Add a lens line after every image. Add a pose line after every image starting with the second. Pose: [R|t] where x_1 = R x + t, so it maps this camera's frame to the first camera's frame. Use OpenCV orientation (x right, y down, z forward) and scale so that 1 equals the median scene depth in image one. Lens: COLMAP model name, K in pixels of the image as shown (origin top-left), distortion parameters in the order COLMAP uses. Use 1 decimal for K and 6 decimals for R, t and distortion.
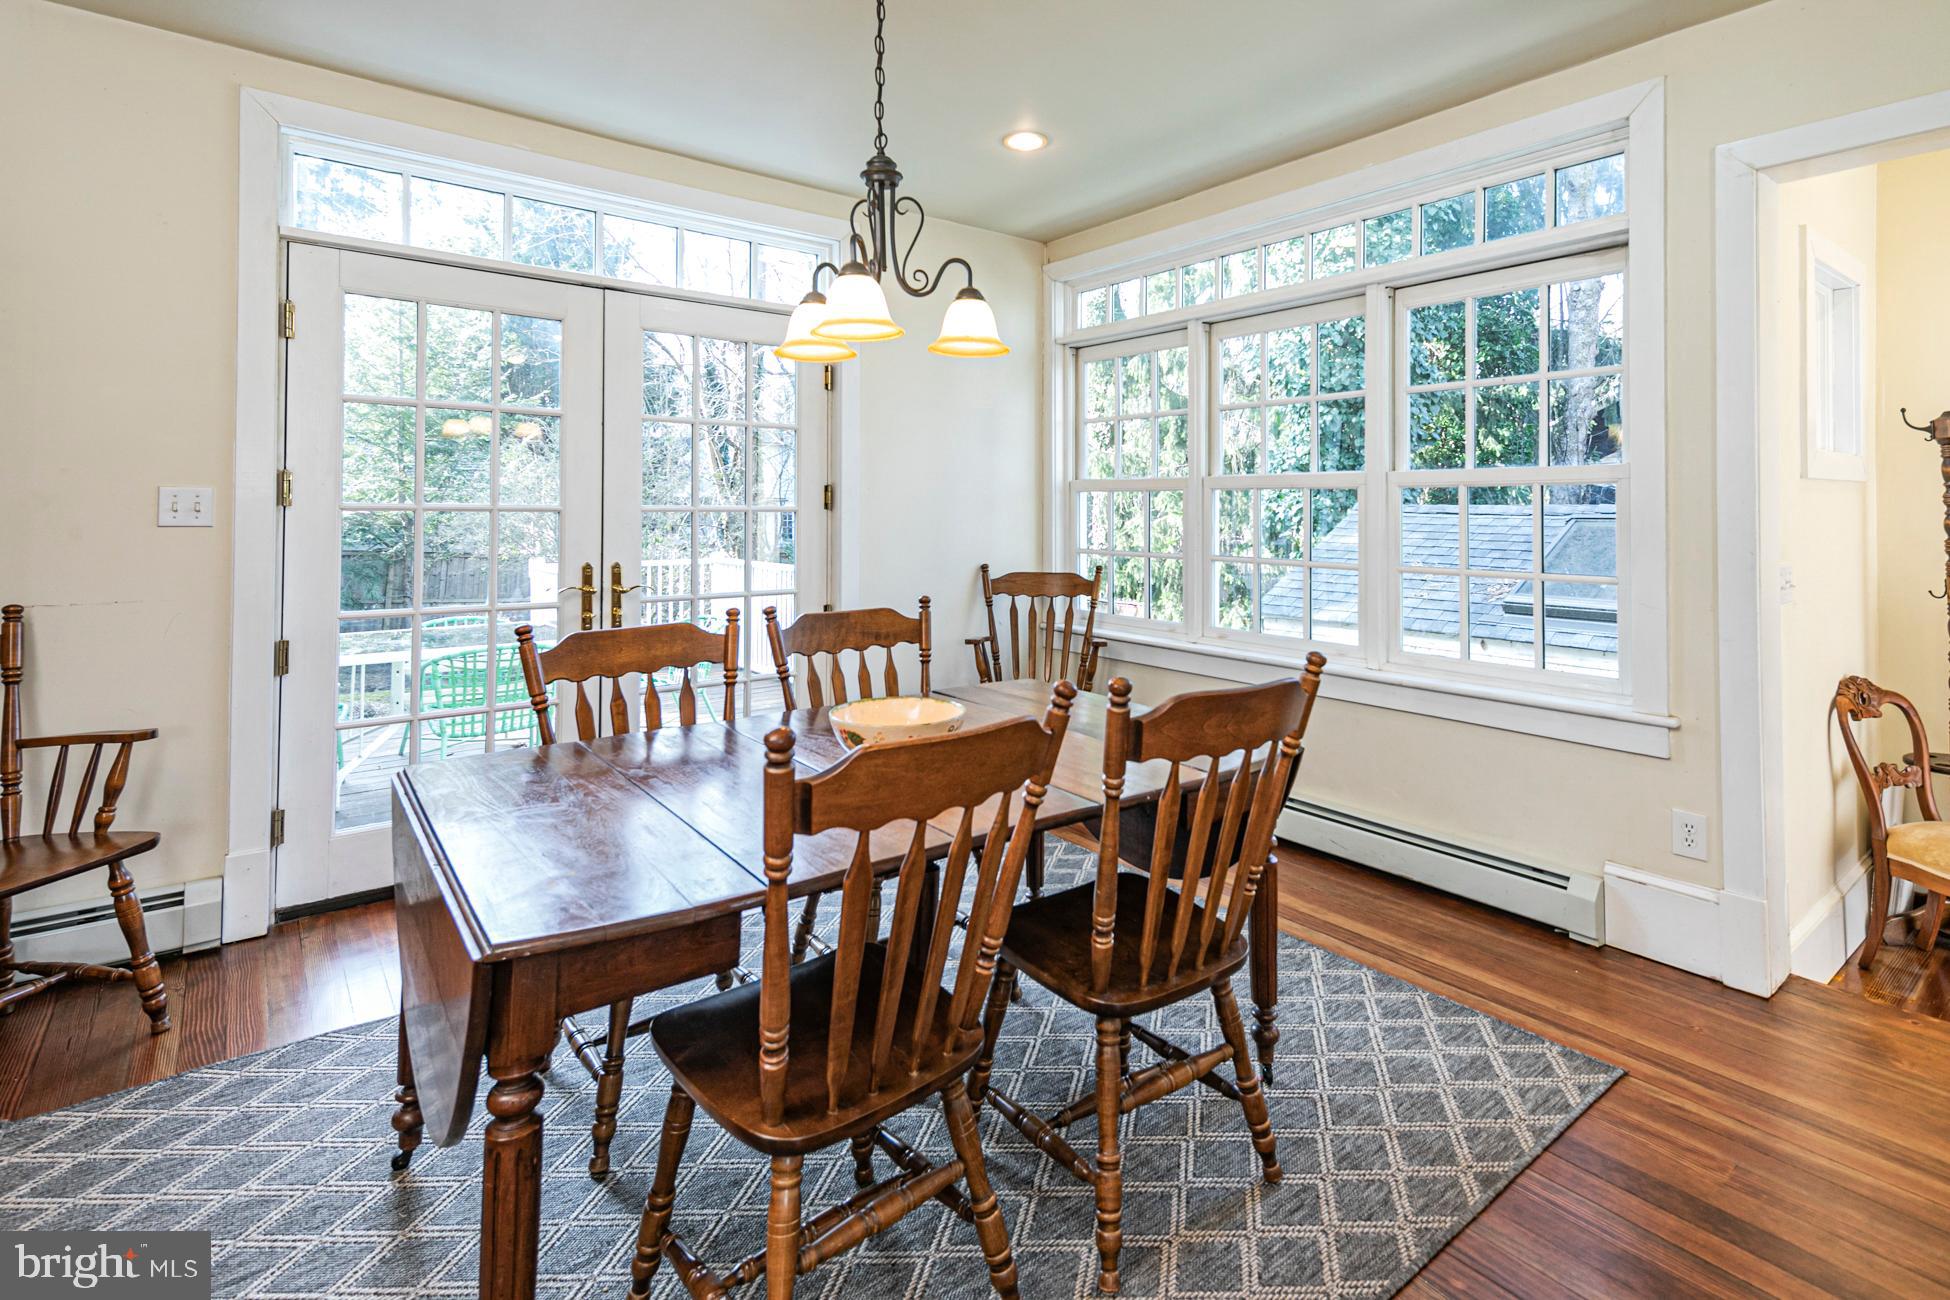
lens RADIAL K [[914.3, 0, 970.0], [0, 914.3, 501.7], [0, 0, 1]] dist [0.003569, -0.000042]
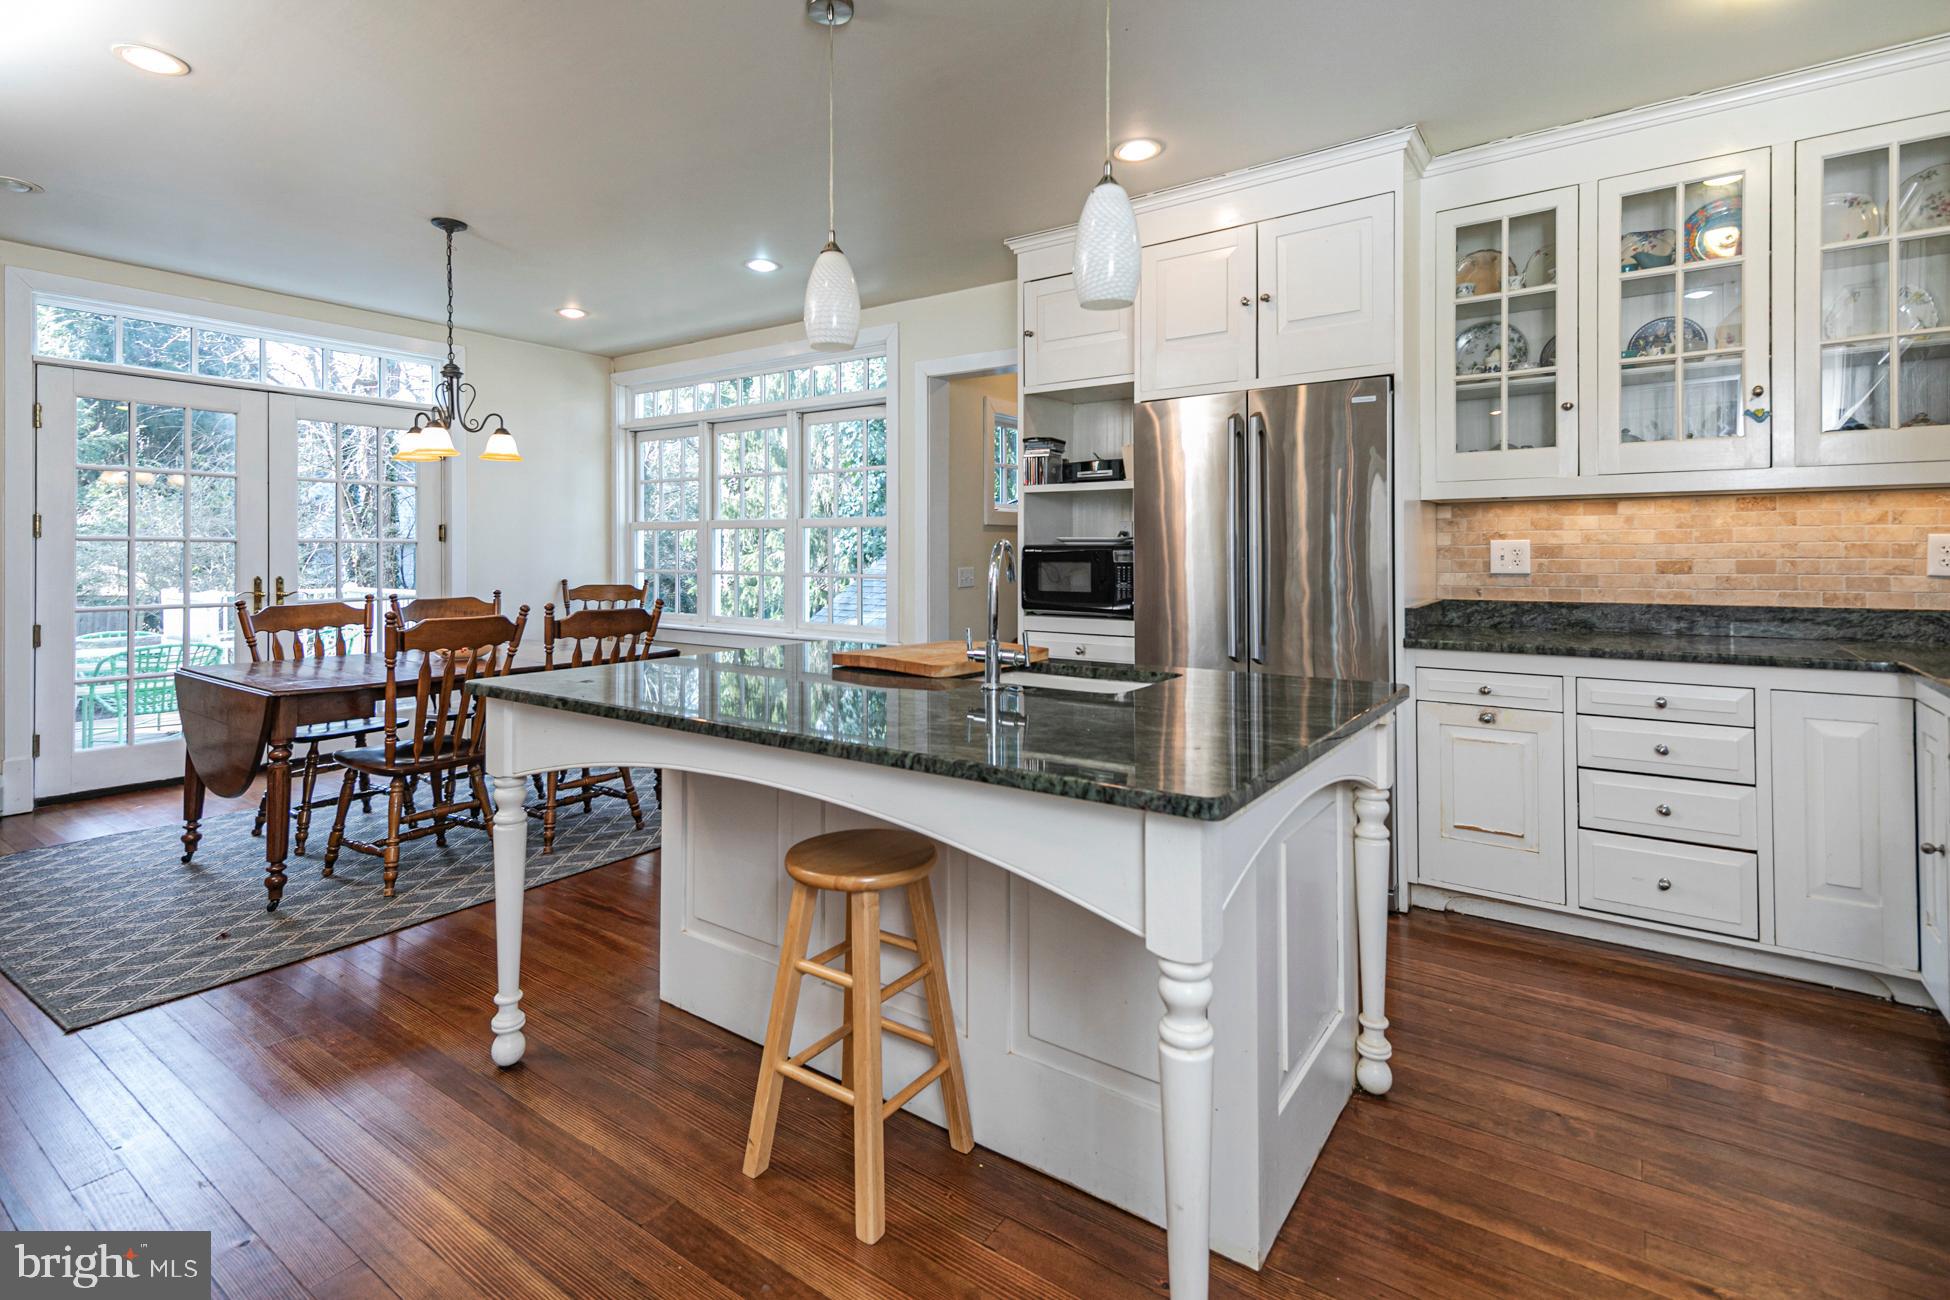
lens RADIAL K [[940.7, 0, 954.3], [0, 940.7, 550.5], [0, 0, 1]] dist [0.001178, -0.007268]
pose [[0.952699, -0.003390, 0.303897, 0.170246], [0.001011, 0.999968, 0.007985, 0.011890], [-0.303915, -0.007300, 0.952671, -0.686576]]
